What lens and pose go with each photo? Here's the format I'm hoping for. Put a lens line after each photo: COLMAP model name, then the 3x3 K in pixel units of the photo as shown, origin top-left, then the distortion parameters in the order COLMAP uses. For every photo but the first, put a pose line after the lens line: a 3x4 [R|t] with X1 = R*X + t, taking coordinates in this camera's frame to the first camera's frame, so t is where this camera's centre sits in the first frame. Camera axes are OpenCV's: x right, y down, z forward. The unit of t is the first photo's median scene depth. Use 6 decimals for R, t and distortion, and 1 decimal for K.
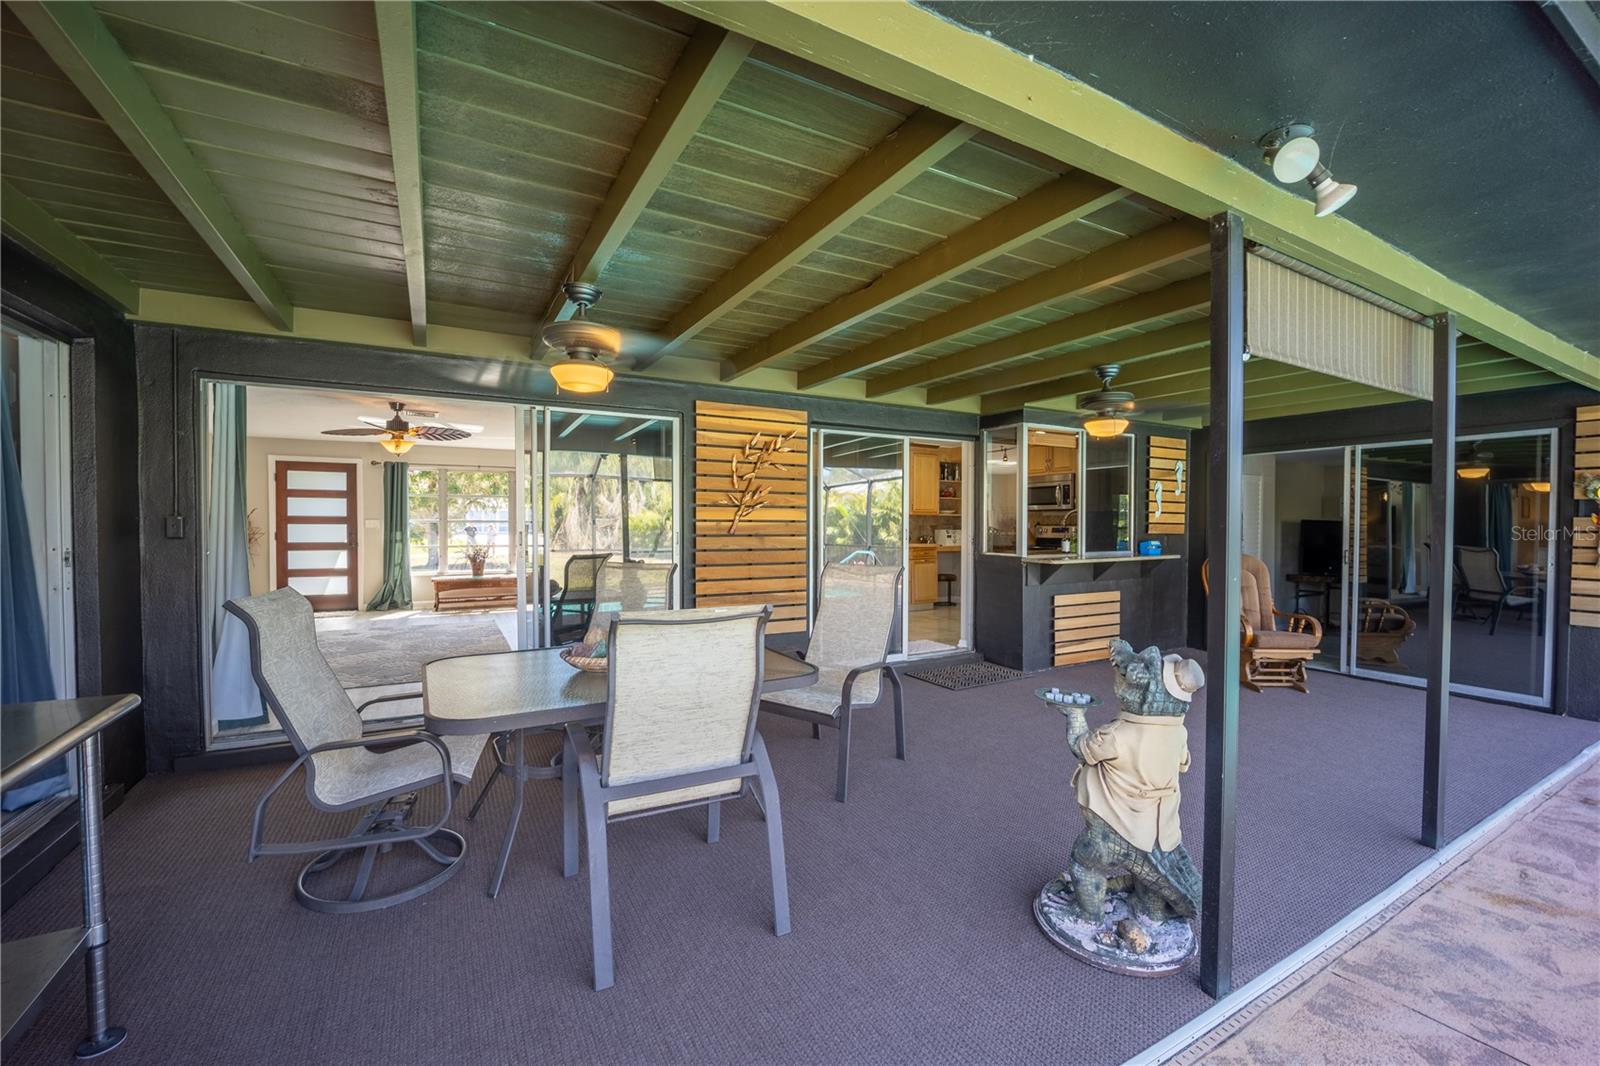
lens RADIAL K [[648.8, 0, 804.1], [0, 648.8, 538.1], [0, 0, 1]] dist [-0.021948, 0.000443]
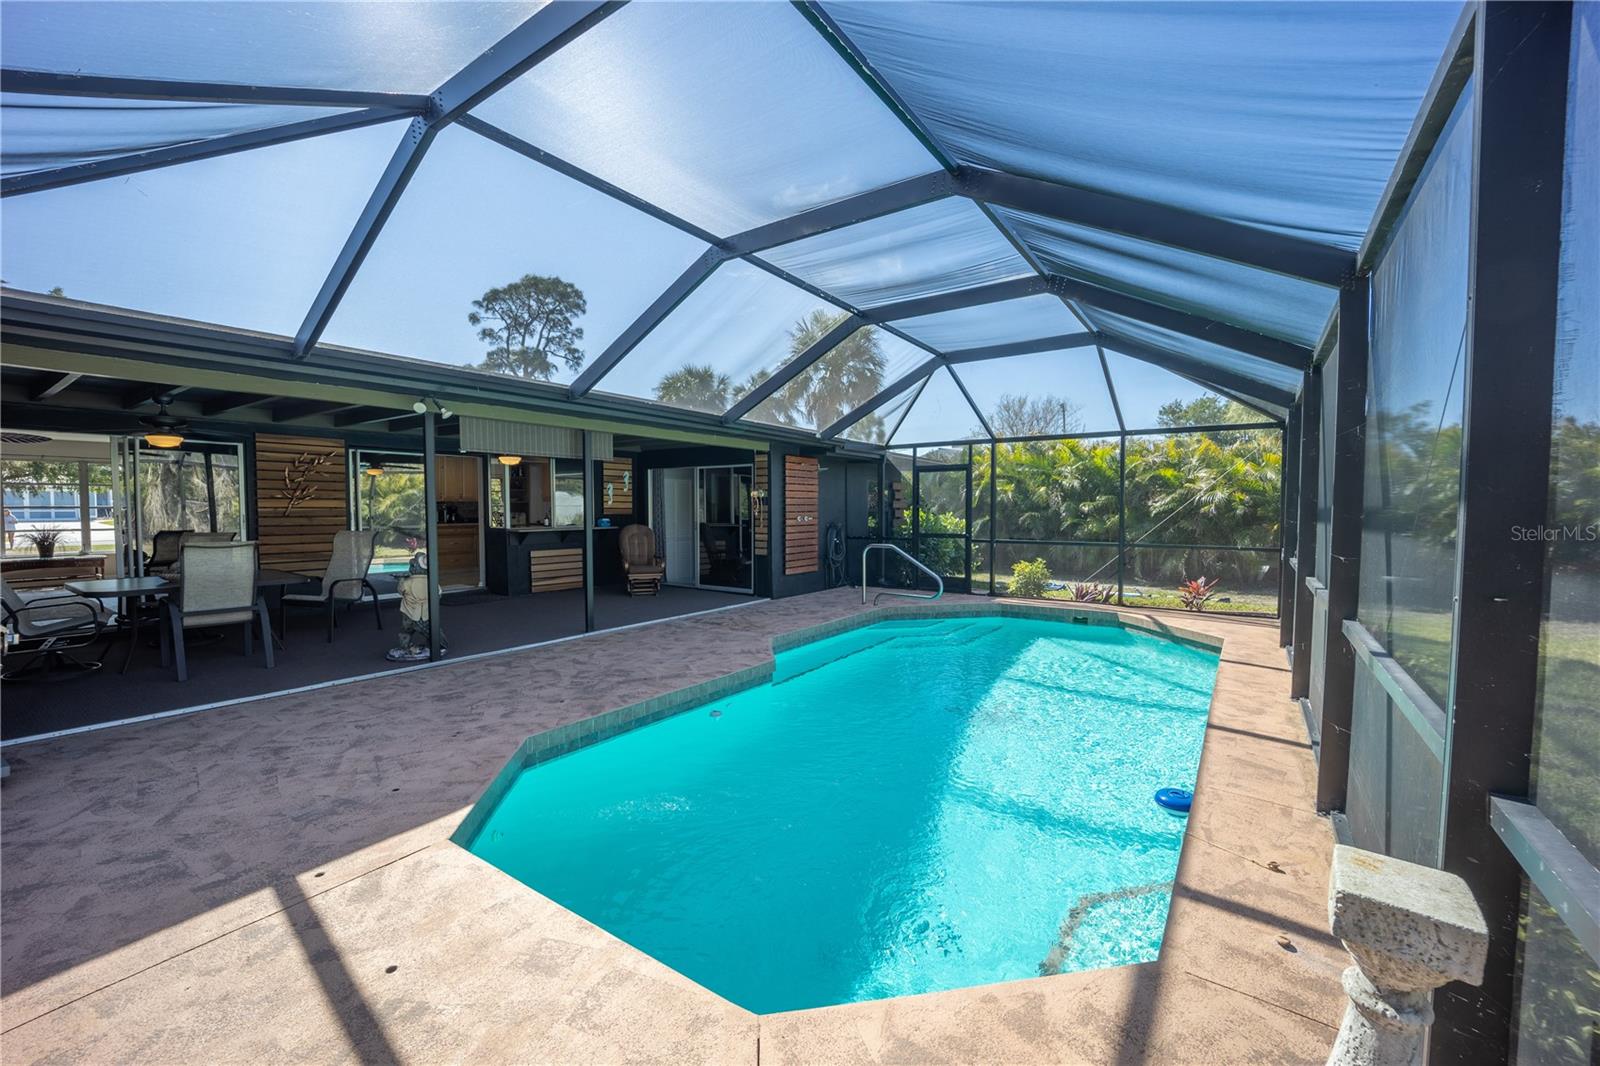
lens RADIAL K [[648.8, 0, 800.4], [0, 648.8, 543.0], [0, 0, 1]] dist [-0.021948, 0.000443]
pose [[0.899955, -0.023608, 0.435344, 0.248881], [0.008976, 0.999325, 0.035635, 0.011749], [-0.435891, -0.028162, 0.899559, -0.714865]]
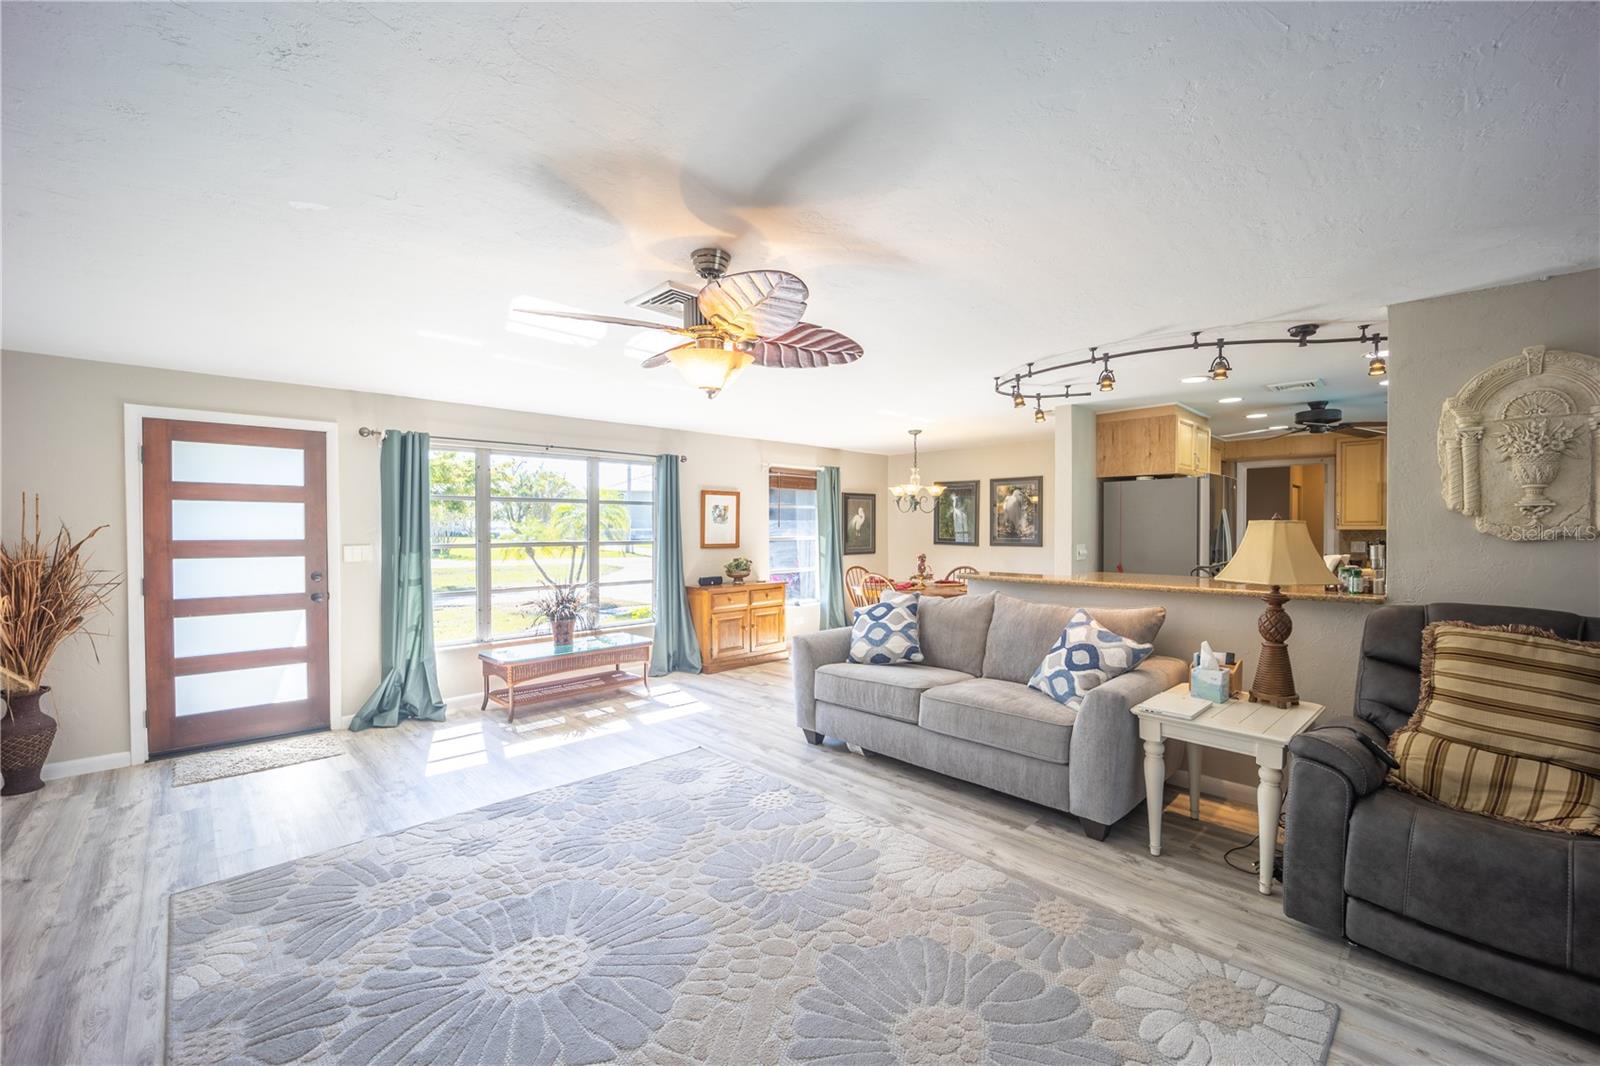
lens RADIAL K [[648.8, 0, 796.9], [0, 648.8, 532.9], [0, 0, 1]] dist [-0.021948, 0.000443]
pose [[0.968242, -0.004827, 0.249967, -0.624399], [0.007946, 0.999903, -0.011473, -0.040107], [-0.249887, 0.013095, 0.968186, 0.576654]]
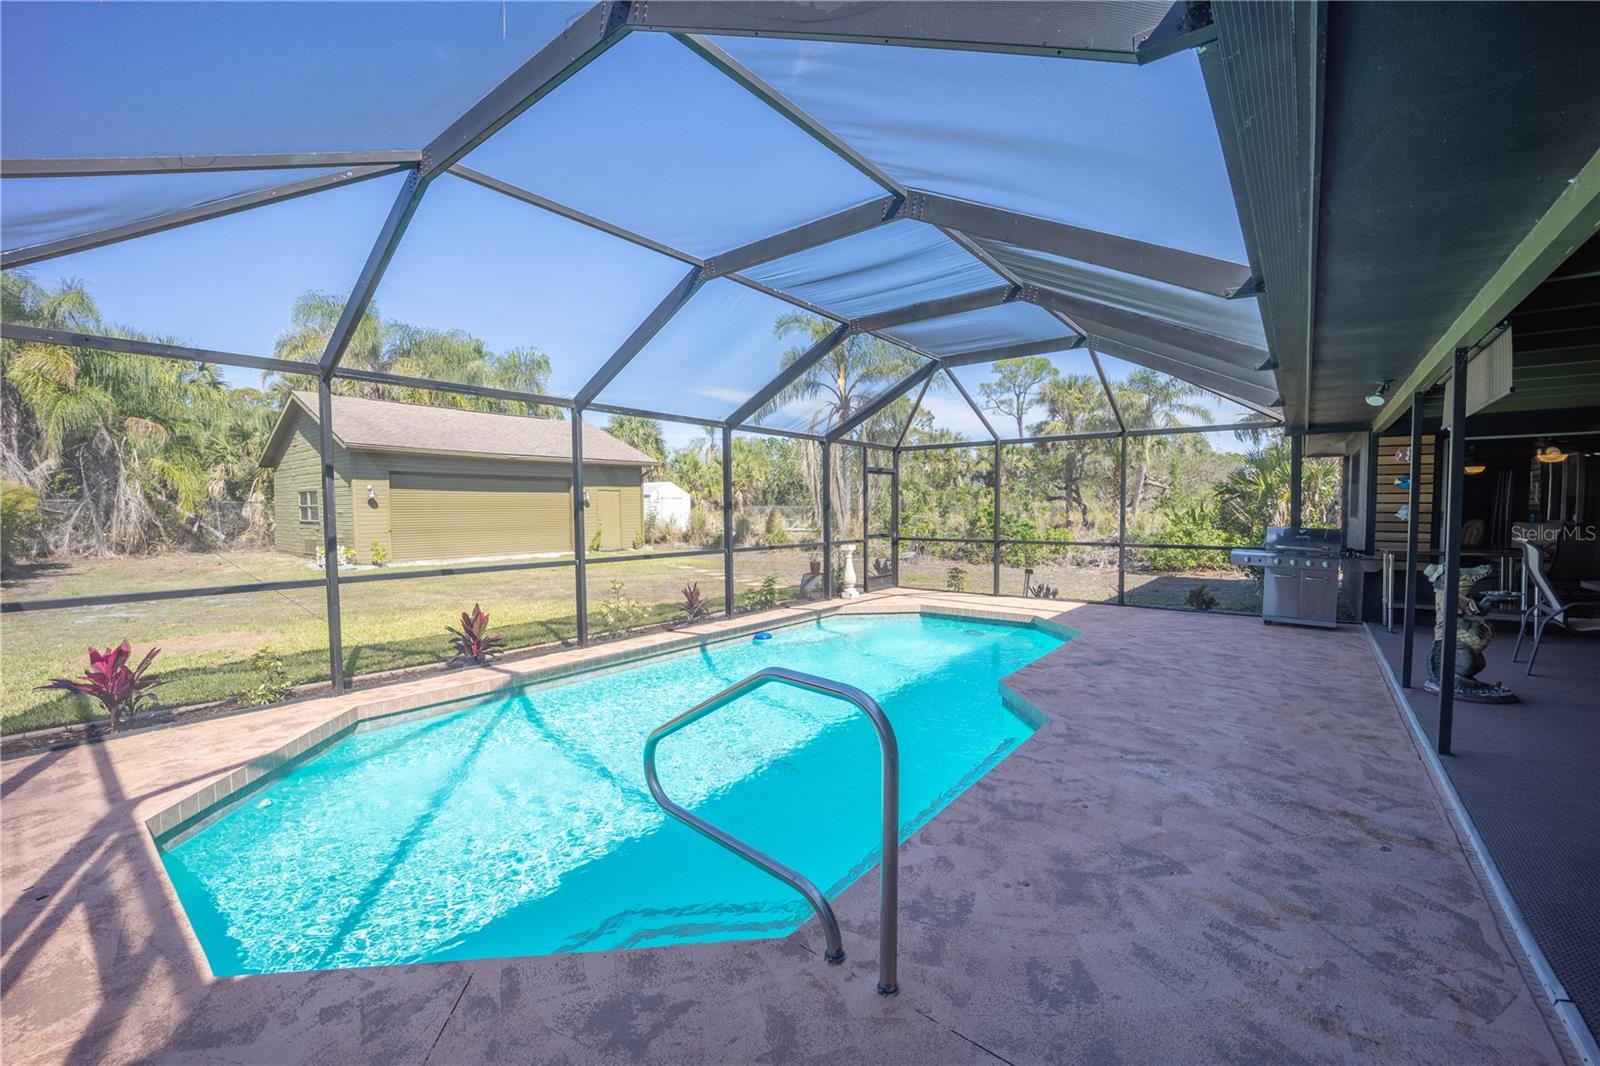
lens RADIAL K [[648.8, 0, 801.9], [0, 648.8, 537.9], [0, 0, 1]] dist [-0.021948, 0.000443]
pose [[-0.922298, 0.021750, -0.385868, 1.111820], [-0.002956, 0.997989, 0.063318, -0.016498], [0.386469, 0.059539, -0.920379, 0.680966]]
